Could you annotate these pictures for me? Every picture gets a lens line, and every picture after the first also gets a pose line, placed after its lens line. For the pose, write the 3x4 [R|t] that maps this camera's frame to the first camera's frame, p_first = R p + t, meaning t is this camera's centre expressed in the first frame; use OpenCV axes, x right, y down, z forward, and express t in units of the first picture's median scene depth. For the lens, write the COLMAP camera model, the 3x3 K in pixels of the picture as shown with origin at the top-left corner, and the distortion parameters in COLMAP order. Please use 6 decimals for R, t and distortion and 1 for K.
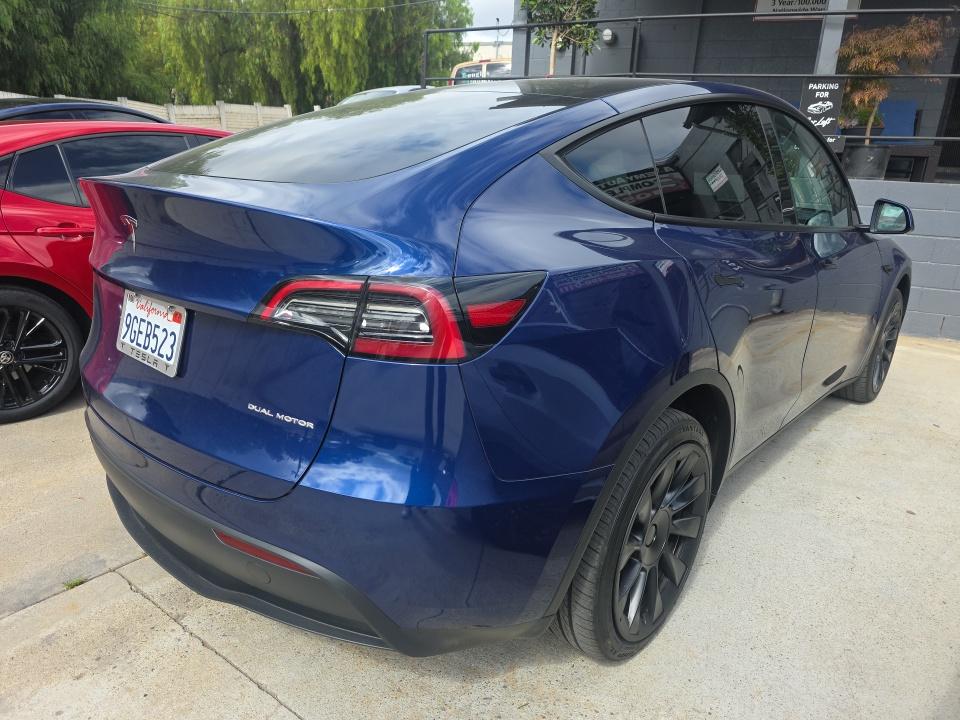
lens RADIAL K [[645.9, 0, 475.2], [0, 645.9, 360.1], [0, 0, 1]] dist [0.000146, -0.000931]
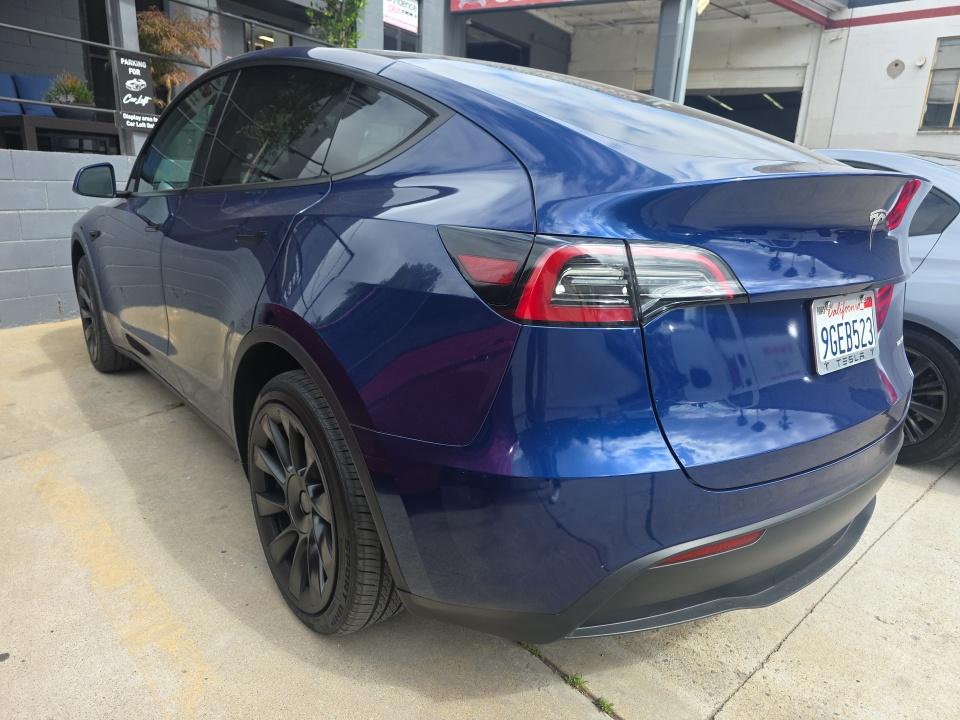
lens RADIAL K [[645.9, 0, 475.2], [0, 645.9, 360.1], [0, 0, 1]] dist [0.000146, -0.000931]
pose [[0.190729, -0.294269, 0.936498, -1.487926], [0.261487, 0.934772, 0.240471, -0.371632], [-0.946175, 0.199017, 0.255235, 1.262756]]
